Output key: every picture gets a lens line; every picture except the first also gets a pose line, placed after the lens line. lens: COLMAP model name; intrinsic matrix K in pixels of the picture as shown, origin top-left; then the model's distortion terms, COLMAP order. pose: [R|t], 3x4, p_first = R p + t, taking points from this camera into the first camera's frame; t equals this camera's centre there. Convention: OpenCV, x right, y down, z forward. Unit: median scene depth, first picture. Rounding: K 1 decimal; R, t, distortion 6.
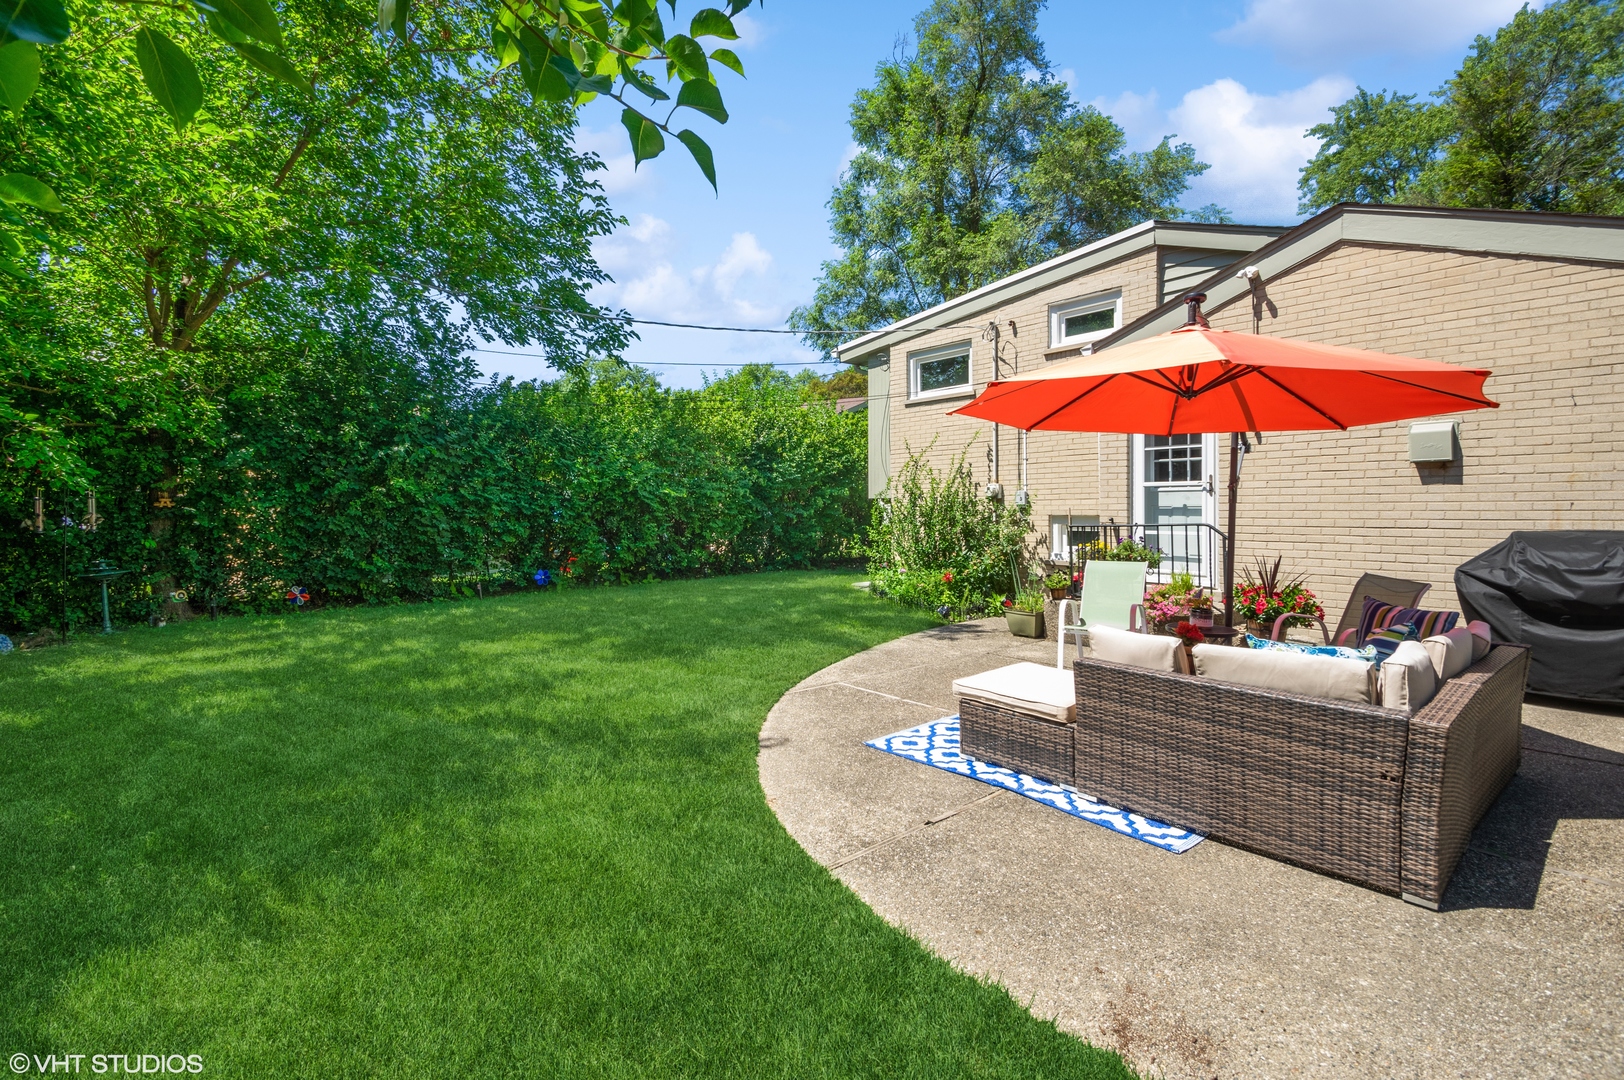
lens RADIAL K [[791.5, 0, 824.7], [0, 791.5, 509.4], [0, 0, 1]] dist [0.052826, -0.000055]
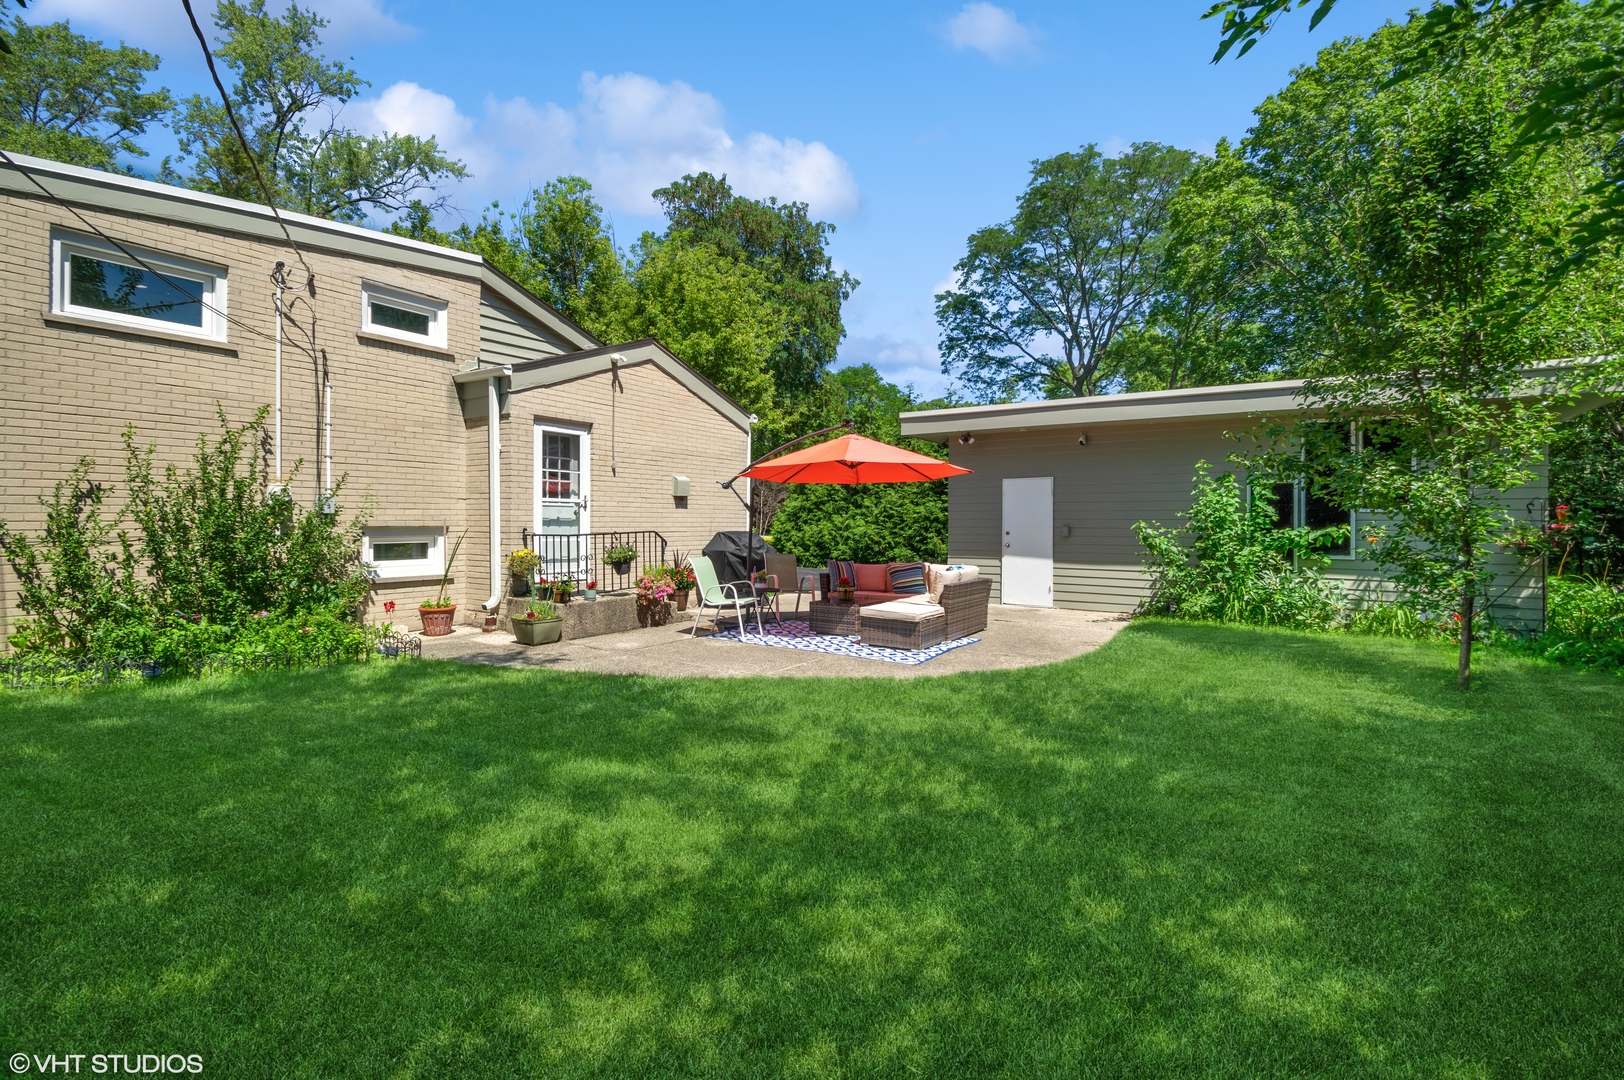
lens RADIAL K [[791.5, 0, 824.7], [0, 791.5, 509.4], [0, 0, 1]] dist [0.052826, -0.000055]
pose [[-0.326955, 0.016918, 0.944888, -0.944728], [-0.002235, 0.999823, -0.018675, 0.004639], [-0.945037, -0.008217, -0.326859, 1.115876]]
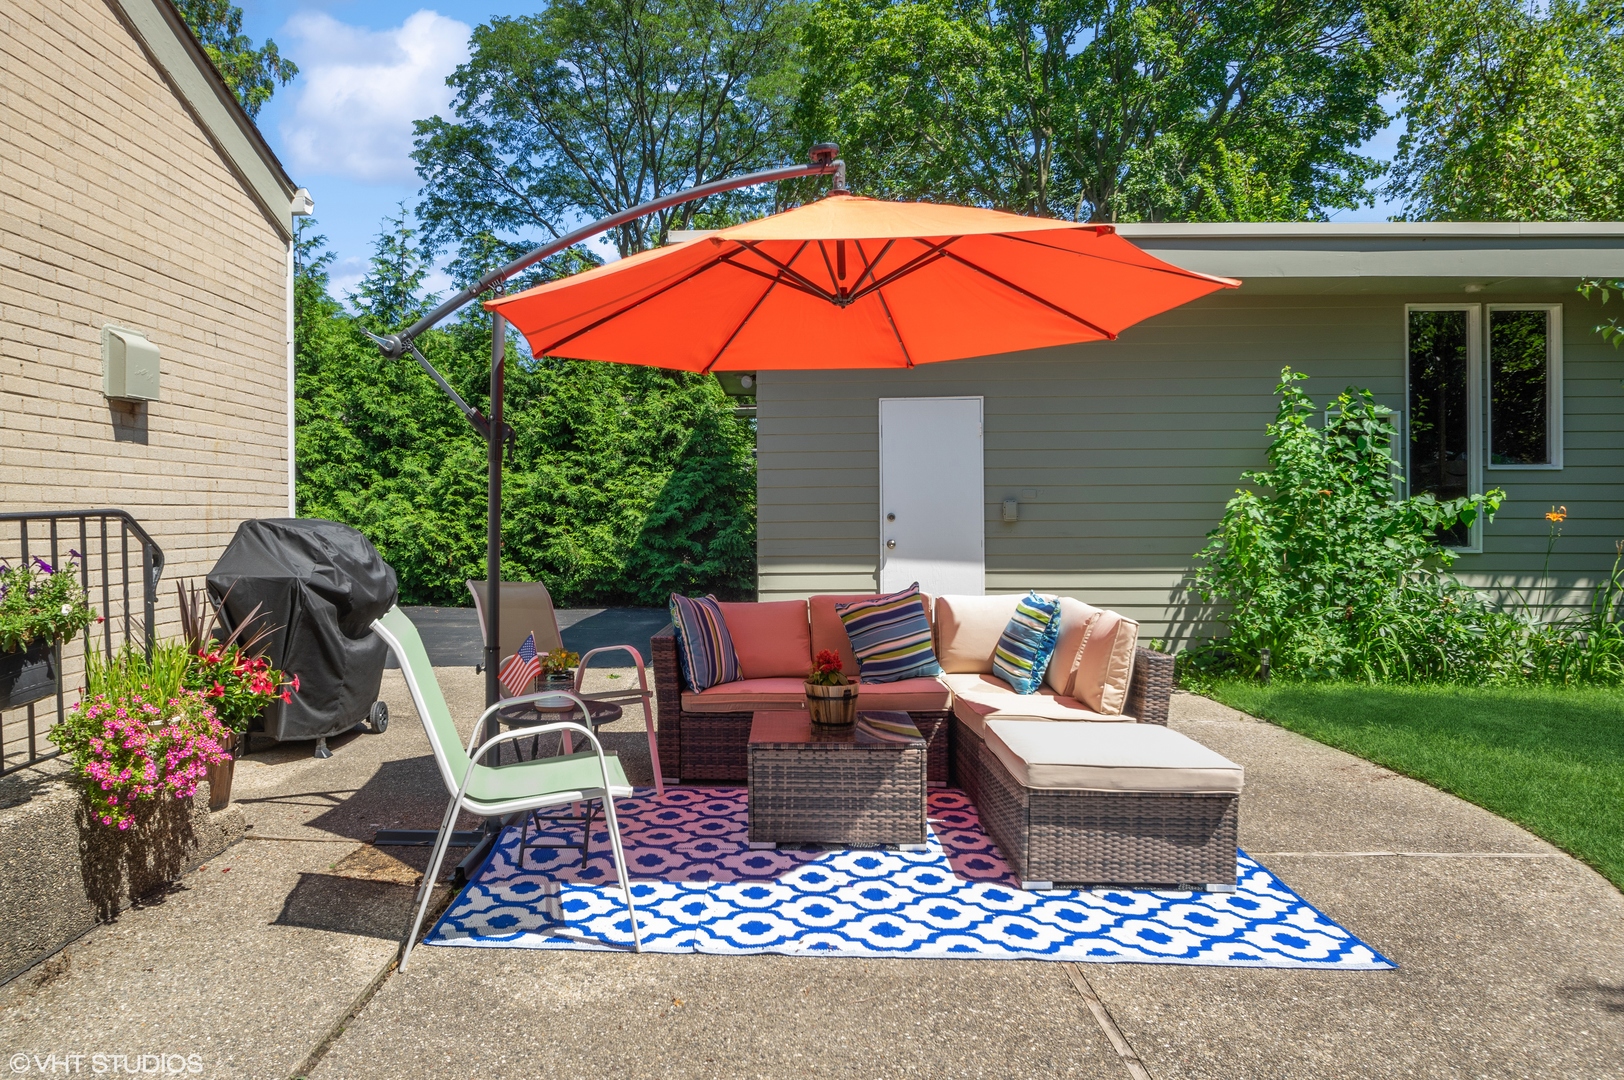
lens RADIAL K [[1133.4, 0, 723.6], [0, 1133.4, 523.1], [0, 0, 1]] dist [-0.029149, -0.003397]
pose [[-0.738239, 0.005264, 0.674519, -0.063222], [0.011792, 0.999917, 0.005102, 0.022291], [-0.674436, 0.011720, -0.738240, 1.125762]]
